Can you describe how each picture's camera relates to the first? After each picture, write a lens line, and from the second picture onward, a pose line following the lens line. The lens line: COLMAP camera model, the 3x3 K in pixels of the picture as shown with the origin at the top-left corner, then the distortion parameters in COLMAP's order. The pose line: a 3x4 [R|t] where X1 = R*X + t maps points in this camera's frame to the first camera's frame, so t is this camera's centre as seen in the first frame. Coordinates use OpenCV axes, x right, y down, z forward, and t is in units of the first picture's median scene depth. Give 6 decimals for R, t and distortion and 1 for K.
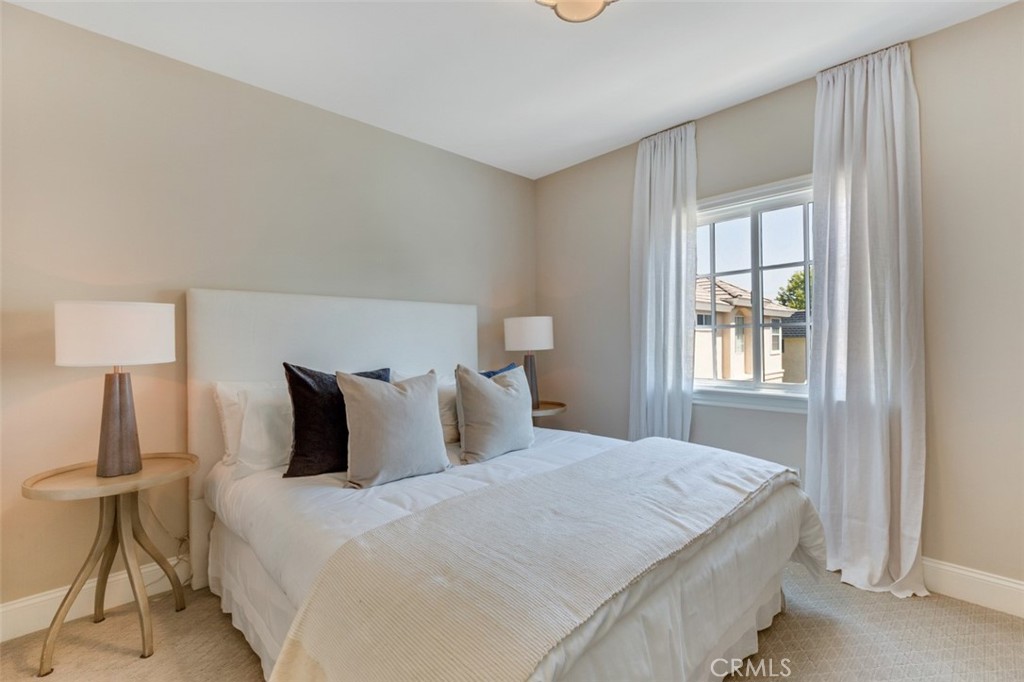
lens RADIAL K [[438.9, 0, 511.3], [0, 438.9, 342.4], [0, 0, 1]] dist [-0.015247, -0.000208]
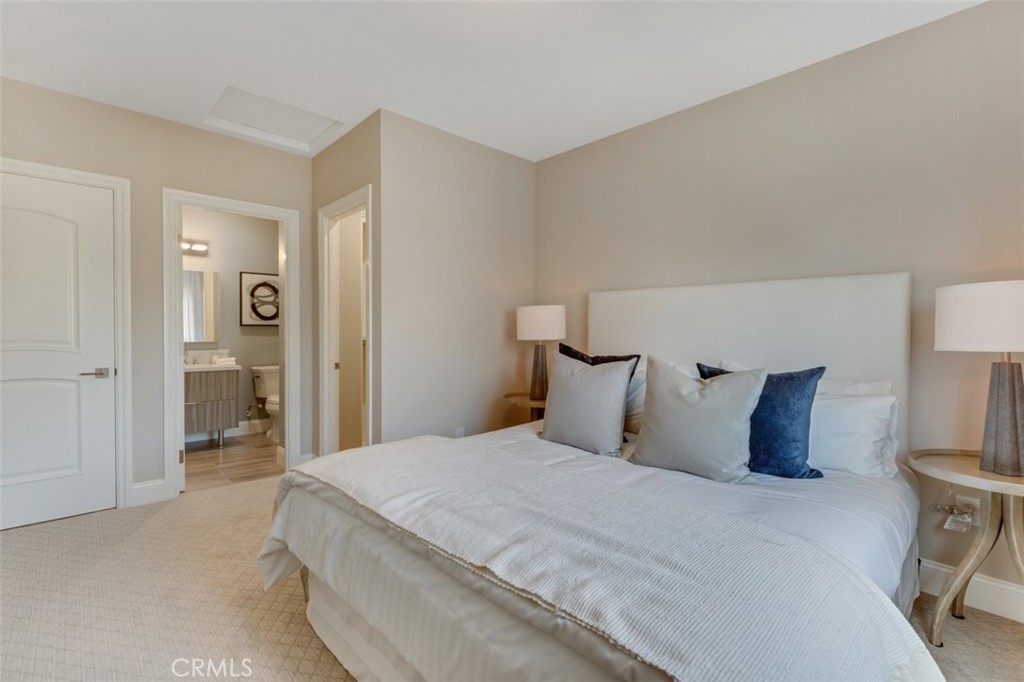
lens RADIAL K [[466.0, 0, 515.5], [0, 466.0, 337.3], [0, 0, 1]] dist [-0.000831, 0.000171]
pose [[0.024103, 0.028611, -0.999300, 1.107296], [-0.006214, 0.999575, 0.028469, -0.018838], [0.999690, 0.005524, 0.024270, 0.921401]]
